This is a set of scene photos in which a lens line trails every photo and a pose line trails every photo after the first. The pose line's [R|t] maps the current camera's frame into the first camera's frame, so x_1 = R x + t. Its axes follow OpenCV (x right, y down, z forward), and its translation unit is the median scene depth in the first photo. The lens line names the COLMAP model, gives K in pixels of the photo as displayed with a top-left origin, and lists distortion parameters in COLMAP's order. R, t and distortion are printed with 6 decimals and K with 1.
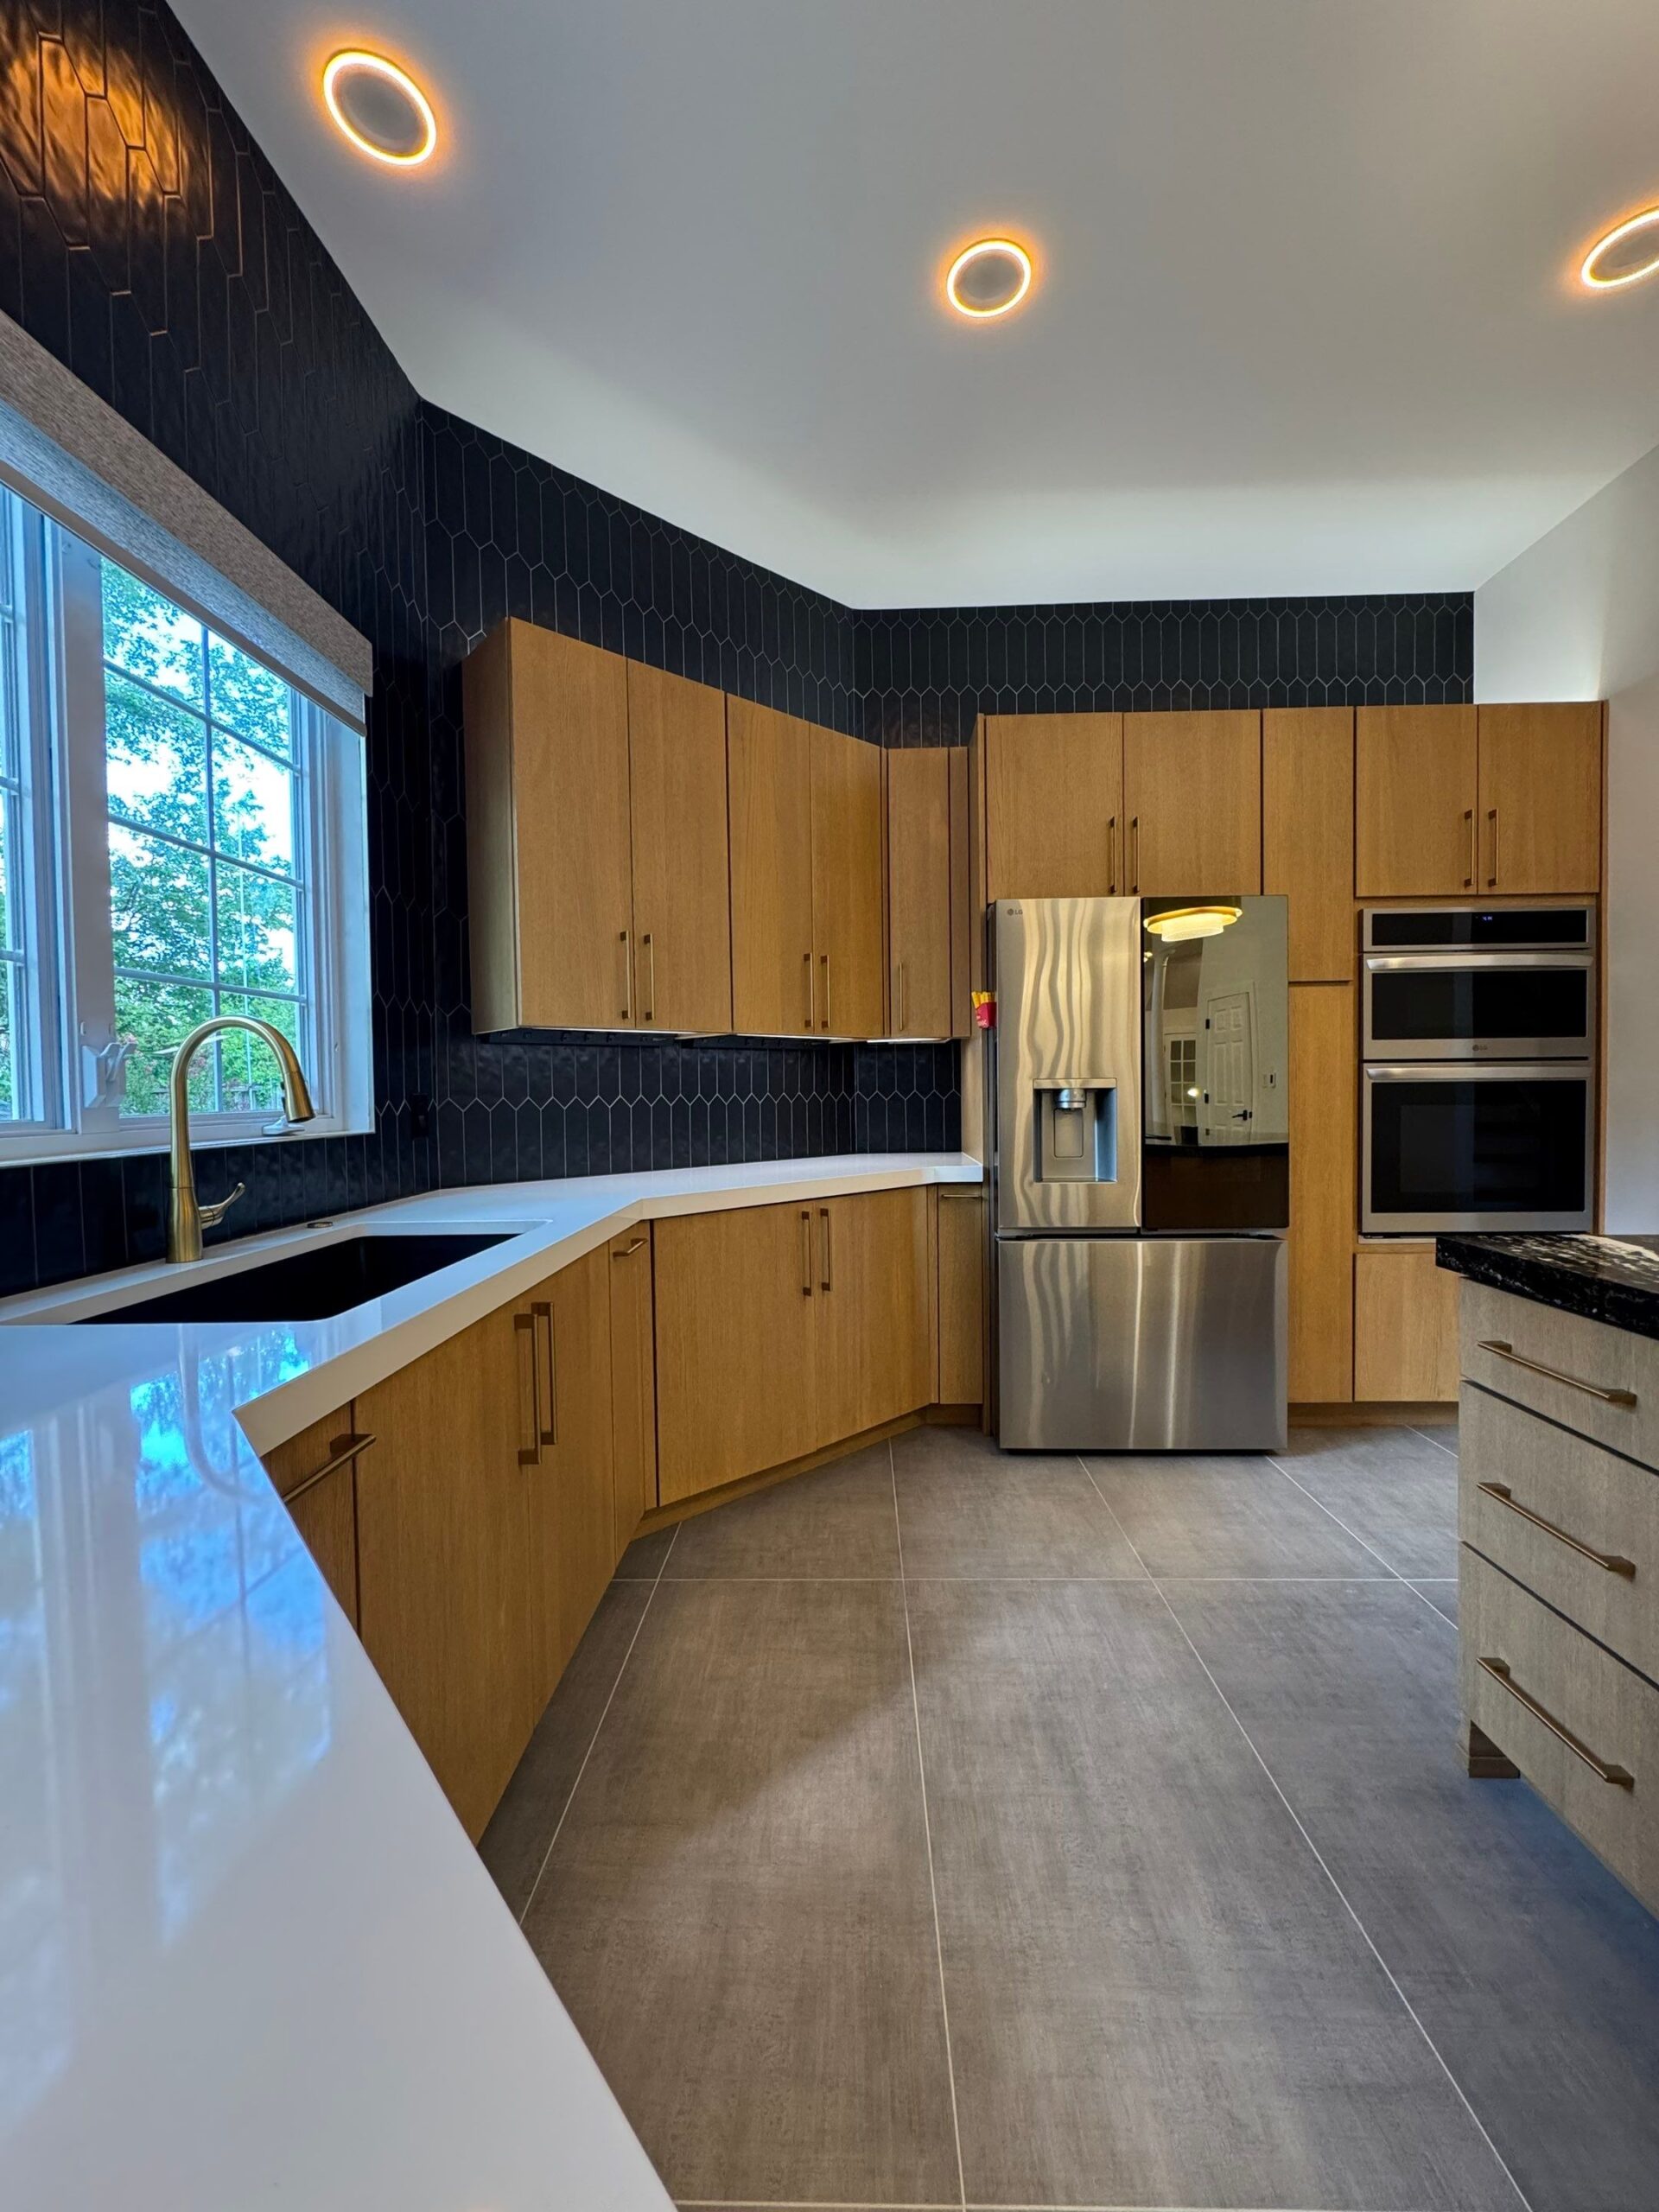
lens RADIAL K [[882.5, 0, 833.3], [0, 882.5, 1106.3], [0, 0, 1]] dist [-0.002432, 0.000452]
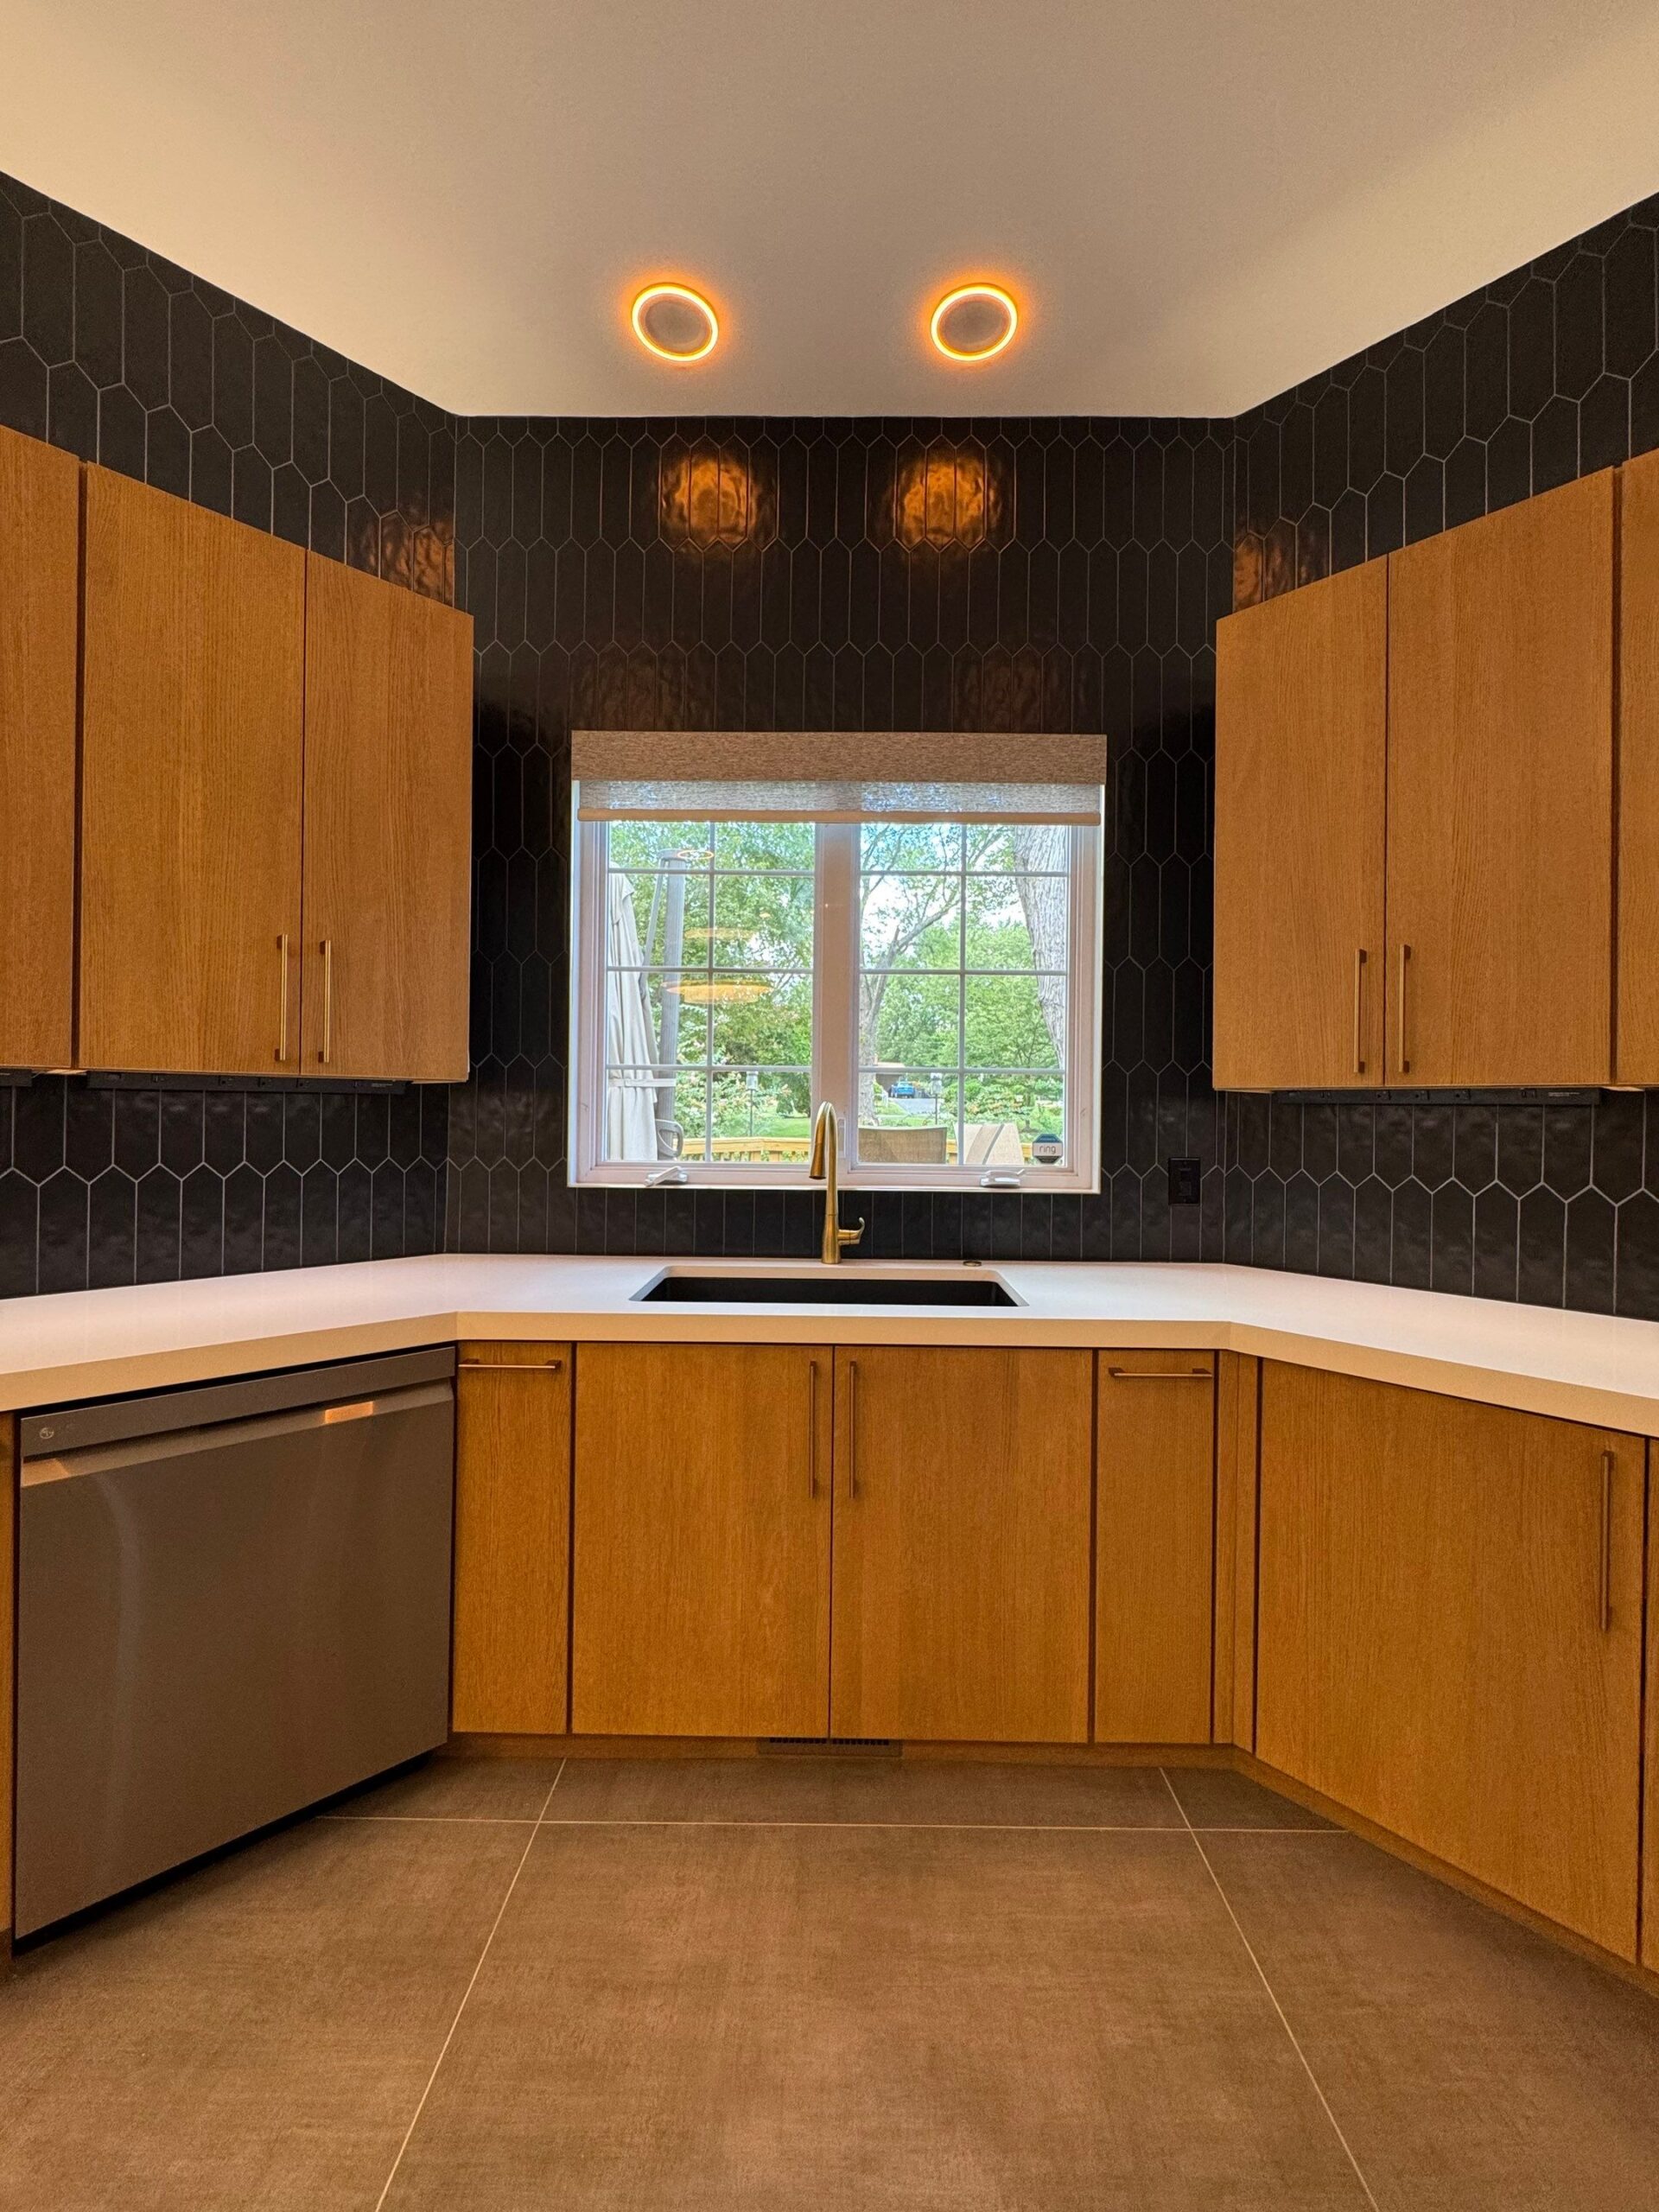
lens RADIAL K [[882.5, 0, 835.9], [0, 882.5, 1106.8], [0, 0, 1]] dist [-0.002432, 0.000452]
pose [[0.021147, 0.014566, -0.999670, 0.408684], [-0.034071, 0.999324, 0.013841, -0.060159], [0.999196, 0.033767, 0.021629, 0.503690]]
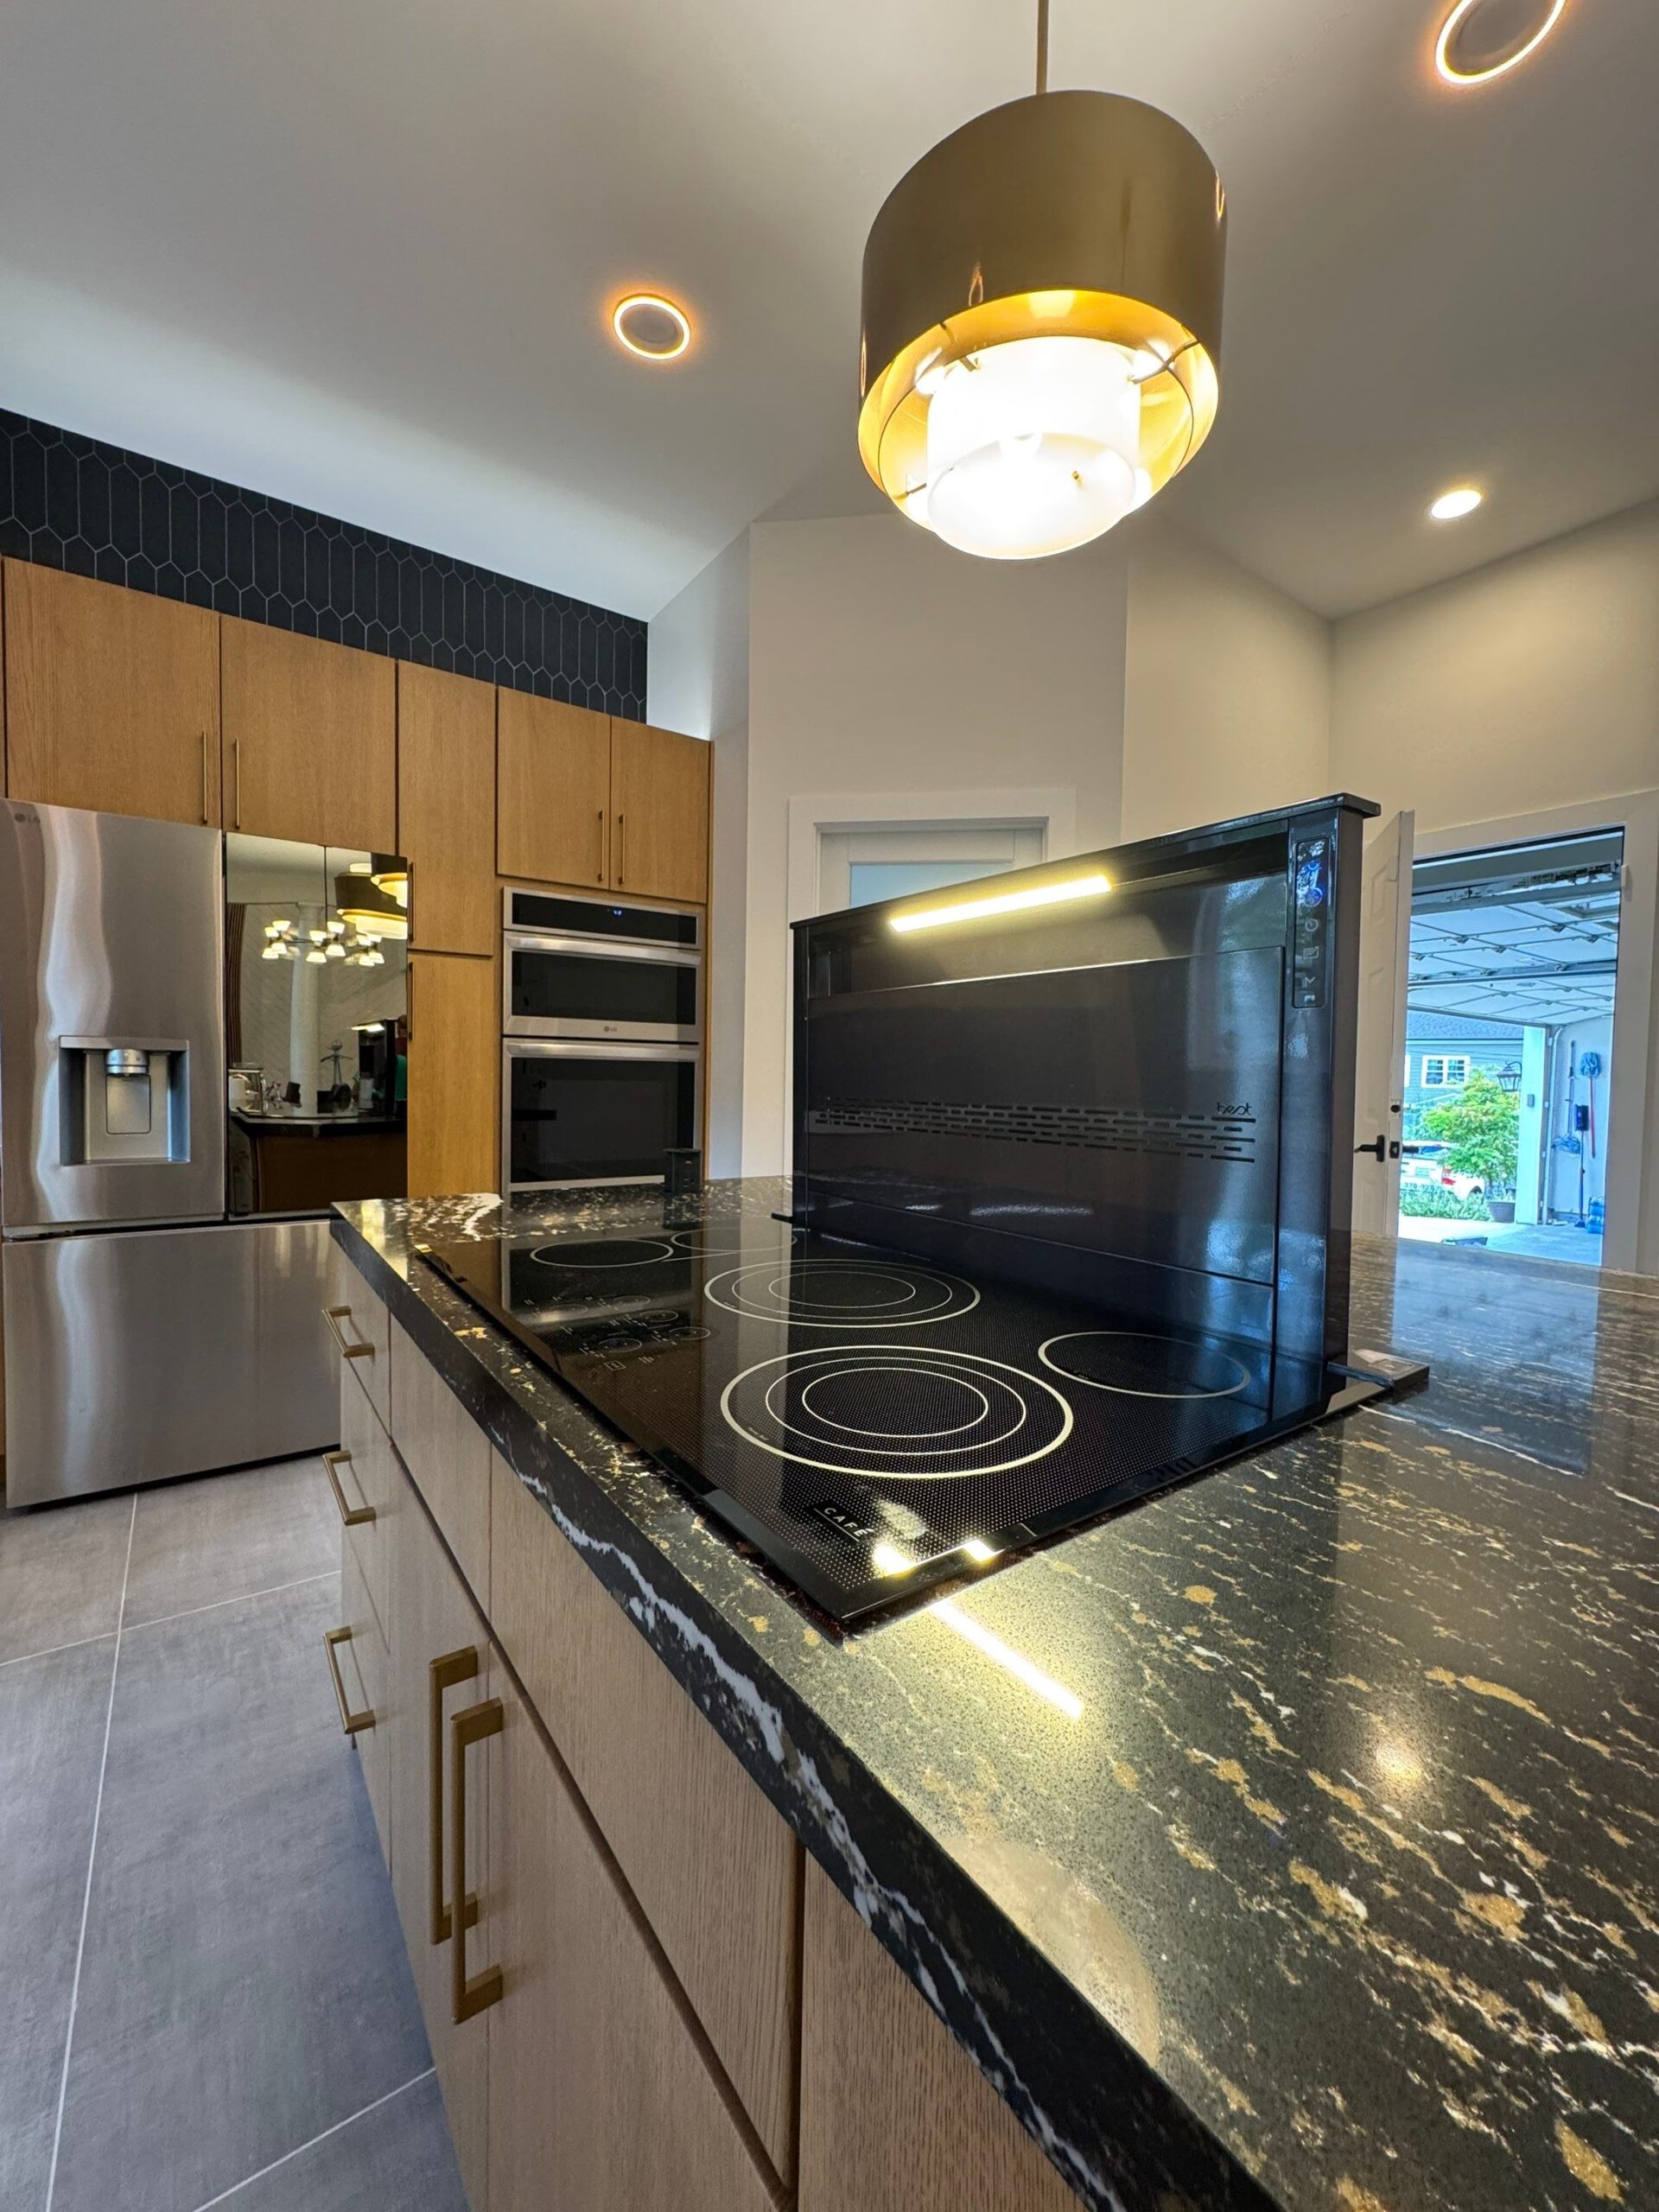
lens RADIAL K [[882.5, 0, 832.4], [0, 882.5, 1105.6], [0, 0, 1]] dist [-0.002432, 0.000452]
pose [[0.793675, 0.004437, 0.608326, 0.292164], [-0.015250, 0.999804, 0.012604, 0.011685], [-0.608151, -0.019281, 0.793587, -0.051259]]
